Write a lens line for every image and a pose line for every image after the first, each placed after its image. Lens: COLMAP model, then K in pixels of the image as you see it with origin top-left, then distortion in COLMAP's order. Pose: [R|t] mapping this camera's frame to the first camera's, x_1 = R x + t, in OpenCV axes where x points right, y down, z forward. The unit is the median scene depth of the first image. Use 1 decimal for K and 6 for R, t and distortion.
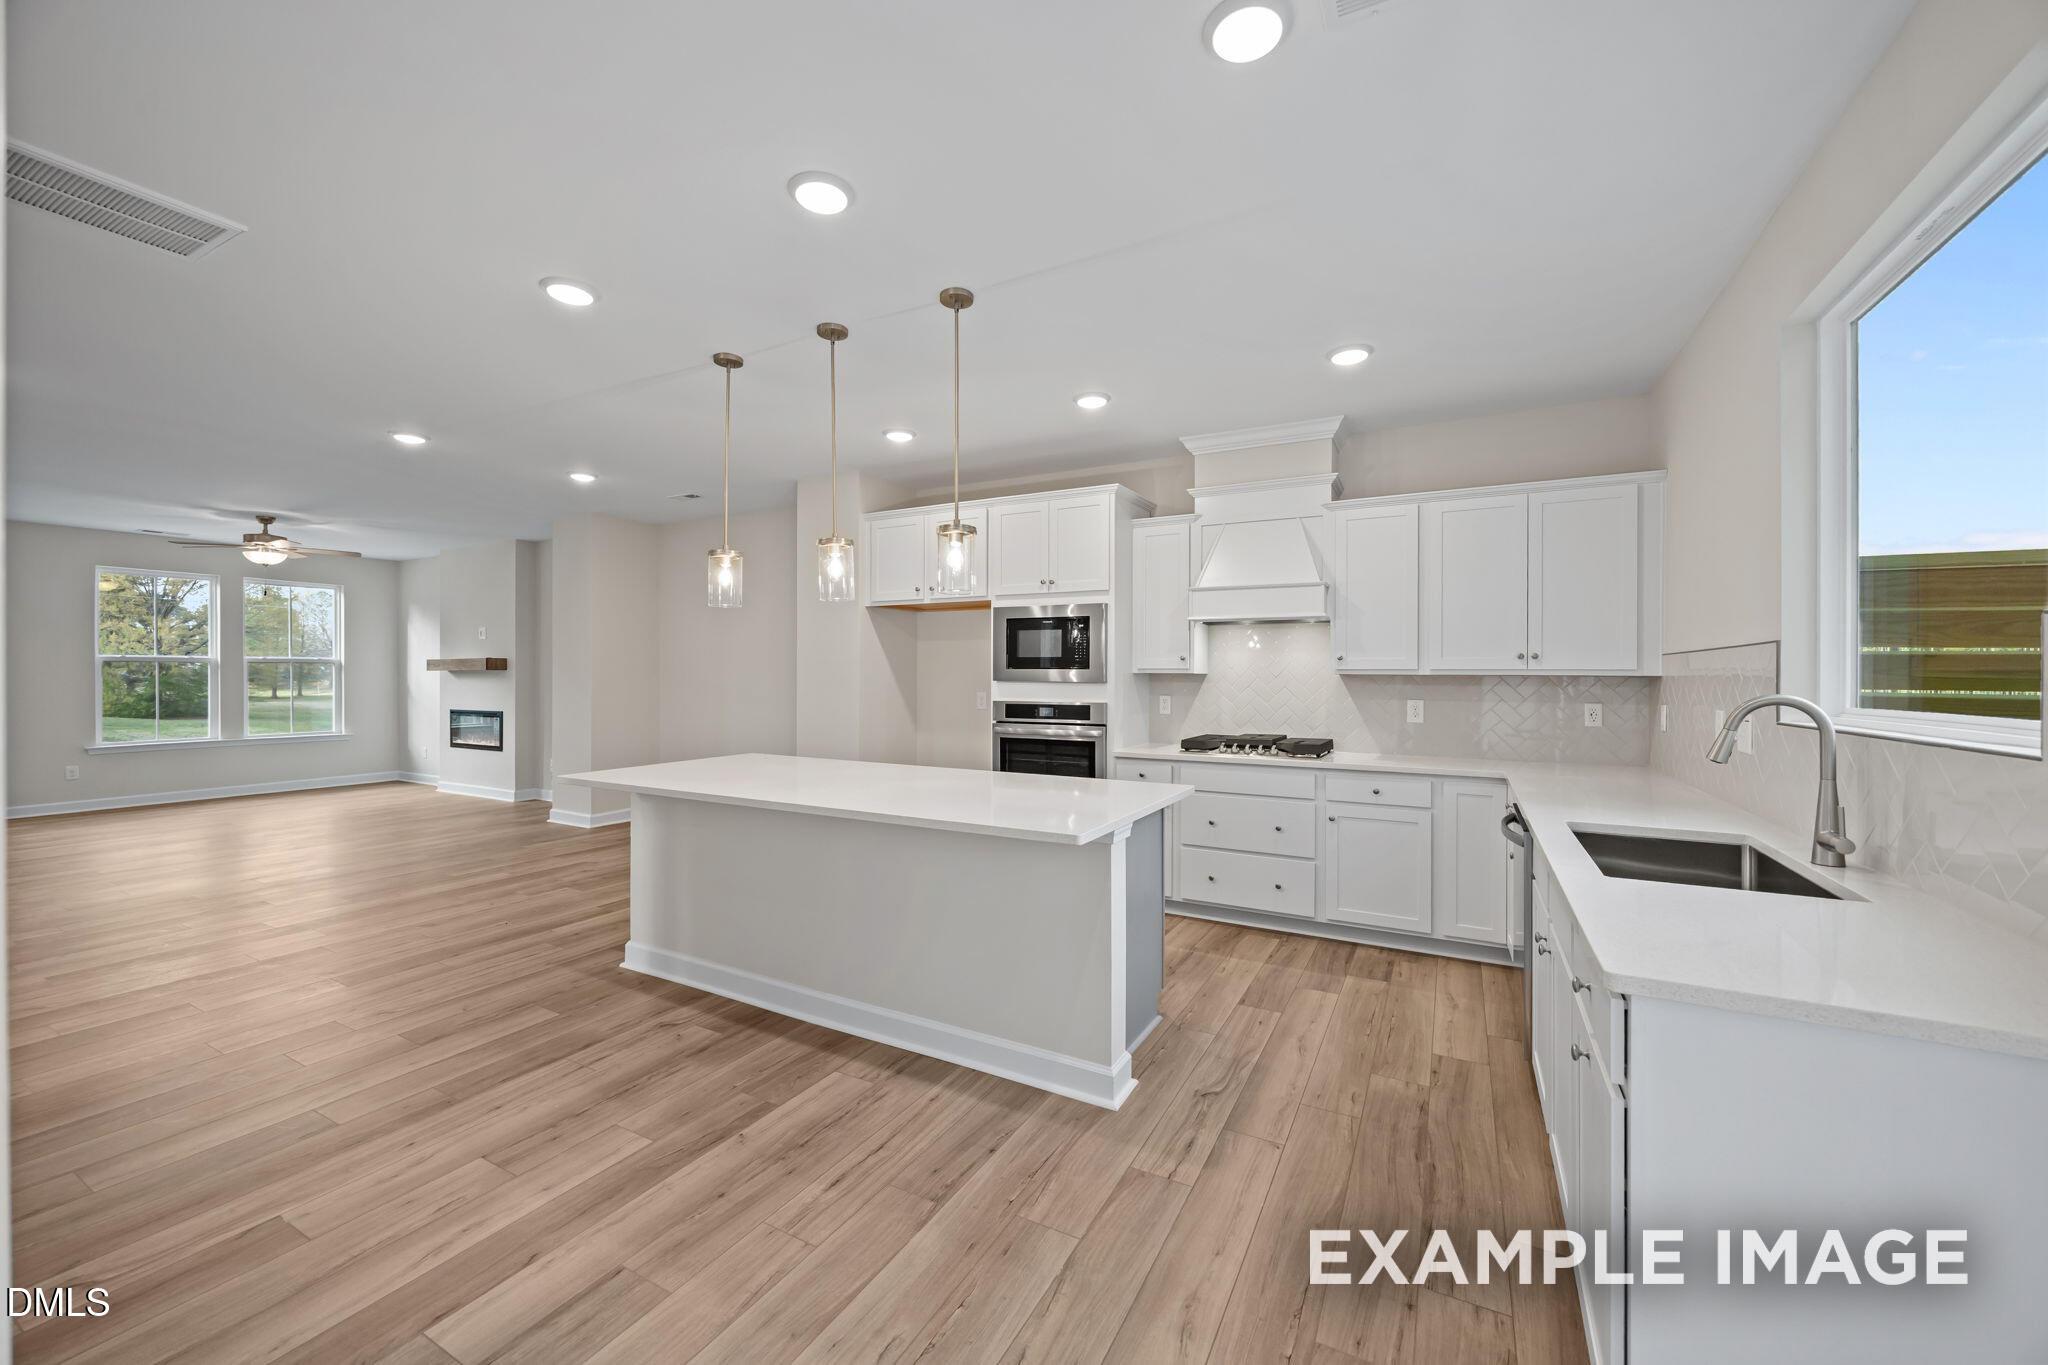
lens RADIAL K [[778.5, 0, 1031.8], [0, 778.5, 680.5], [0, 0, 1]] dist [-0.003631, -0.000398]
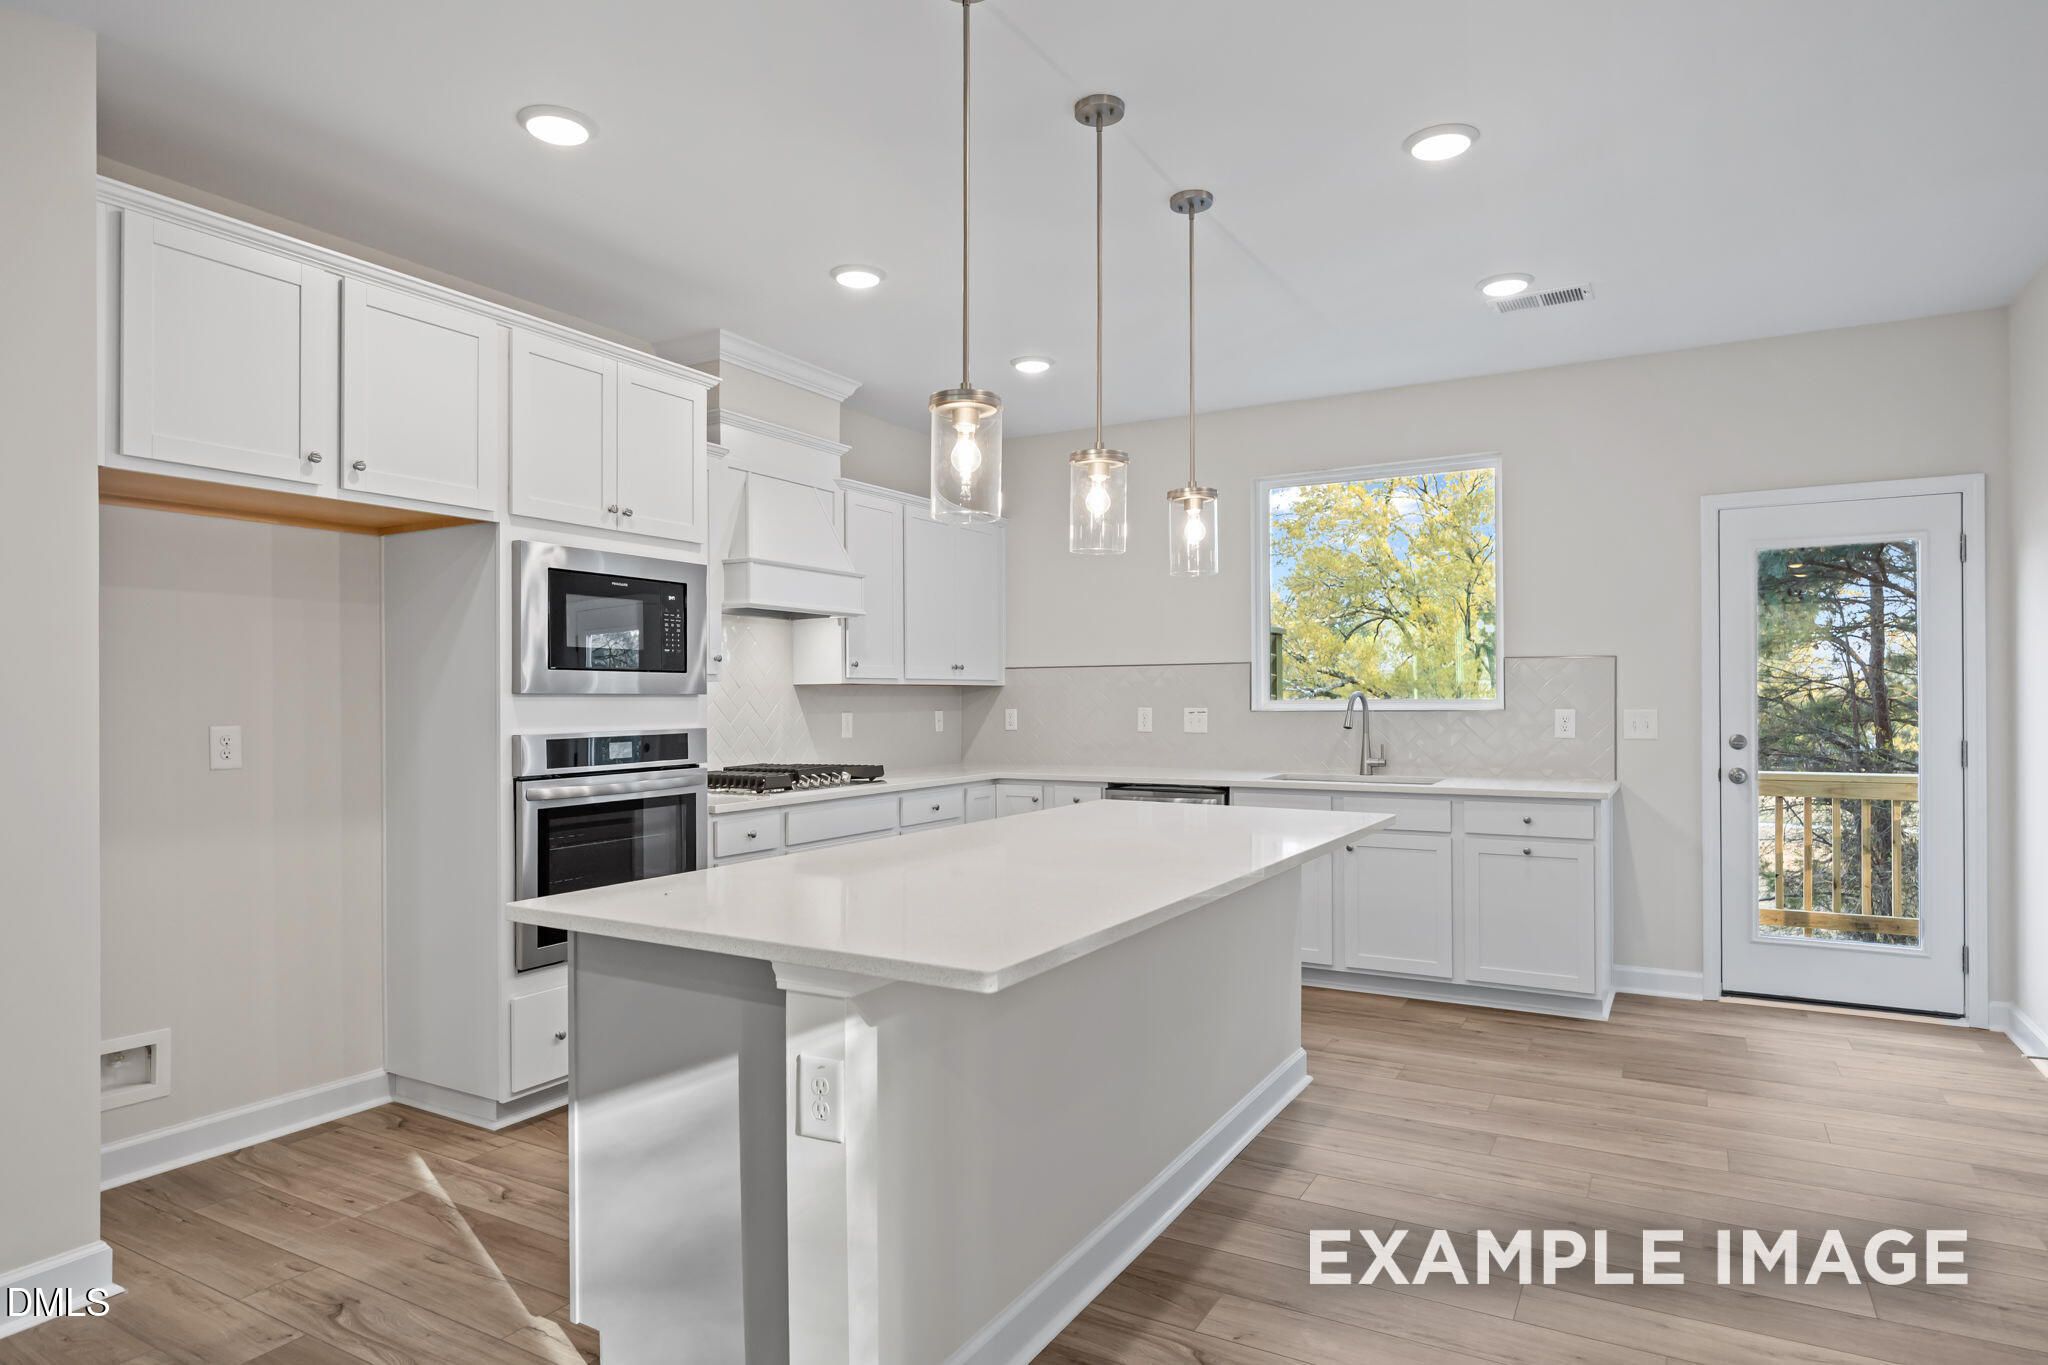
lens RADIAL K [[1177.7, 0, 1021.4], [0, 1177.7, 698.8], [0, 0, 1]] dist [0.000203, -0.001921]
pose [[0.021651, -0.005775, 0.999749, -0.879513], [0.013087, 0.999899, 0.005493, 0.004289], [-0.999680, 0.012965, 0.021724, 0.778651]]
